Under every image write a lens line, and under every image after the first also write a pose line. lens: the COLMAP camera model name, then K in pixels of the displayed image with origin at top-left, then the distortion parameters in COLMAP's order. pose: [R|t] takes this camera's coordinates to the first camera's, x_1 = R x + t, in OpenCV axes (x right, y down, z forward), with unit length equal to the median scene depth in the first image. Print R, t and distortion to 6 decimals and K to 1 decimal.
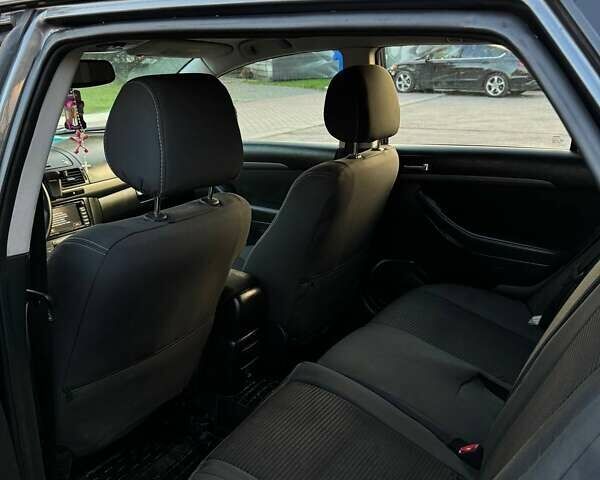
lens RADIAL K [[552.2, 0, 300.0], [0, 552.2, 240.0], [0, 0, 1]] dist [0.198298, -0.424906]
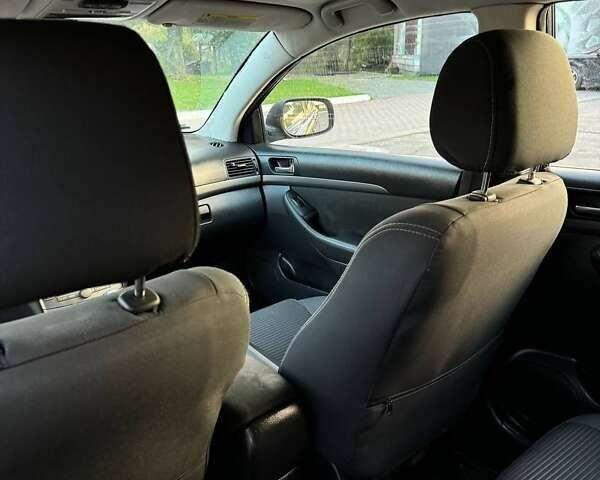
lens RADIAL K [[562.0, 0, 299.2], [0, 562.0, 252.1], [0, 0, 1]] dist [-0.000326, -0.032234]
pose [[0.967930, 0.077527, -0.238957, 0.053489], [-0.071319, 0.996856, 0.034531, -0.089874], [0.240883, -0.016382, 0.970416, 0.376317]]
